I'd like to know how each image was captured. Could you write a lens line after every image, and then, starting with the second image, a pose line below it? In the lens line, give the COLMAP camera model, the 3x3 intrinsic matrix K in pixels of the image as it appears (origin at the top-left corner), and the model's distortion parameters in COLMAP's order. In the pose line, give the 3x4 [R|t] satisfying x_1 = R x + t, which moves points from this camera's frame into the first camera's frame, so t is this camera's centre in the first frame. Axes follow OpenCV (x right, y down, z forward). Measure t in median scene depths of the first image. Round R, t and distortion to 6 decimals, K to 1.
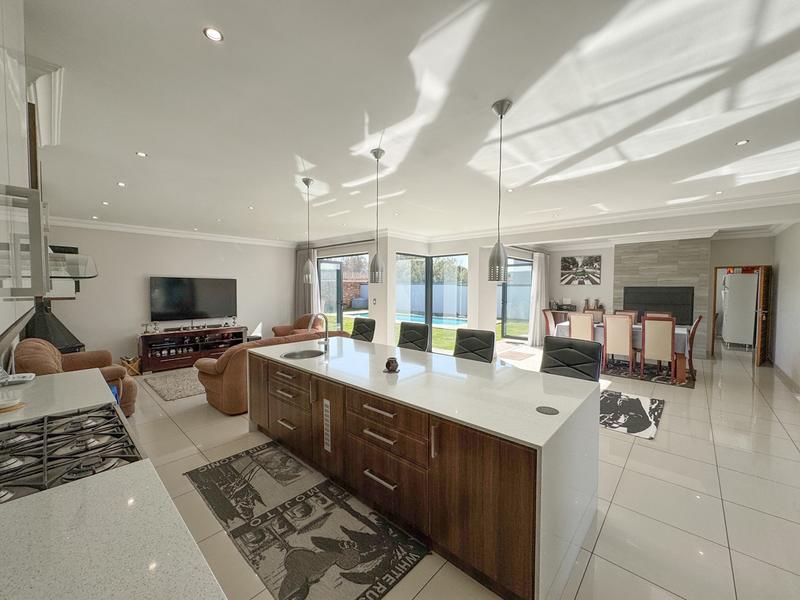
lens RADIAL K [[317.6, 0, 401.4], [0, 317.6, 301.2], [0, 0, 1]] dist [-0.001053, 0.000577]
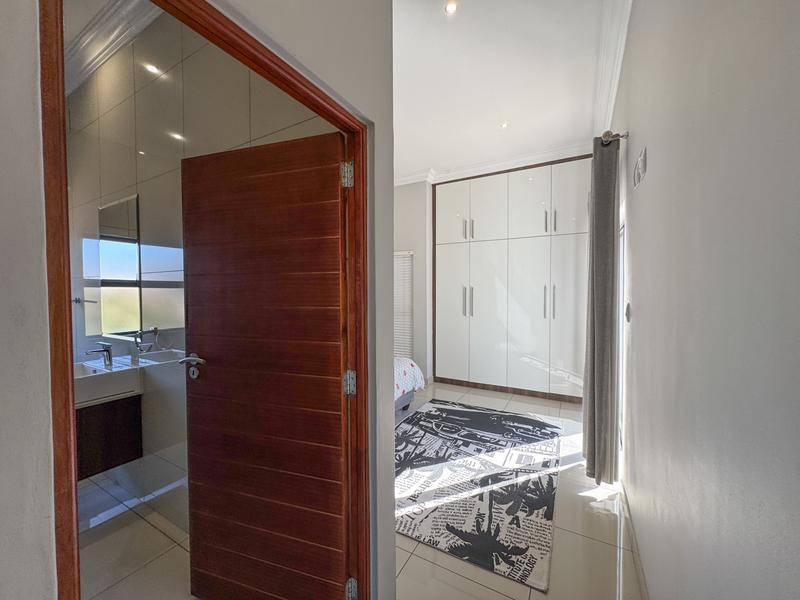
lens RADIAL K [[317.6, 0, 398.8], [0, 317.6, 299.6], [0, 0, 1]] dist [-0.001053, 0.000577]
pose [[-0.243917, -0.023347, 0.969515, -0.115775], [0.038196, 0.998703, 0.033660, -0.038649], [-0.969044, 0.045242, -0.242709, 2.034538]]
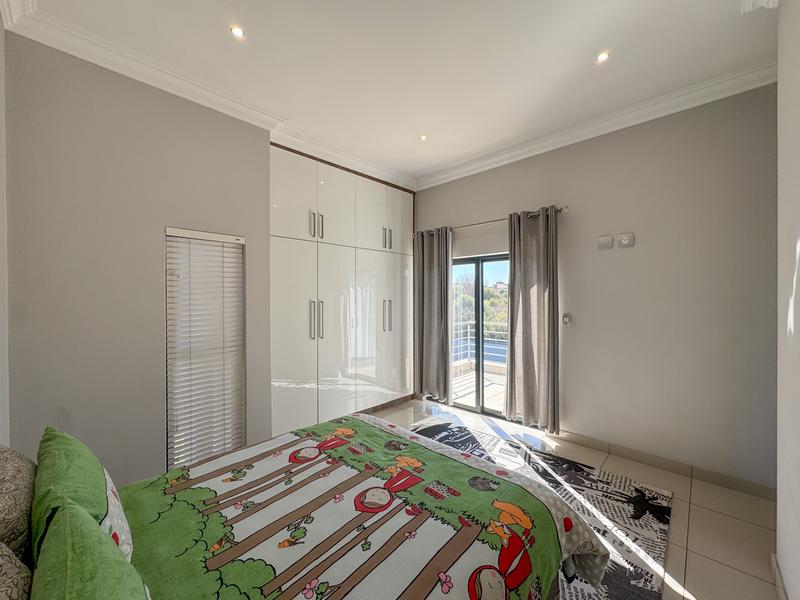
lens RADIAL K [[317.6, 0, 401.4], [0, 317.6, 299.5], [0, 0, 1]] dist [-0.001053, 0.000577]
pose [[-0.999999, 0.001051, -0.000151, 1.073688], [0.001044, 0.999100, 0.042411, -0.093183], [0.000196, 0.042410, -0.999100, 2.541803]]
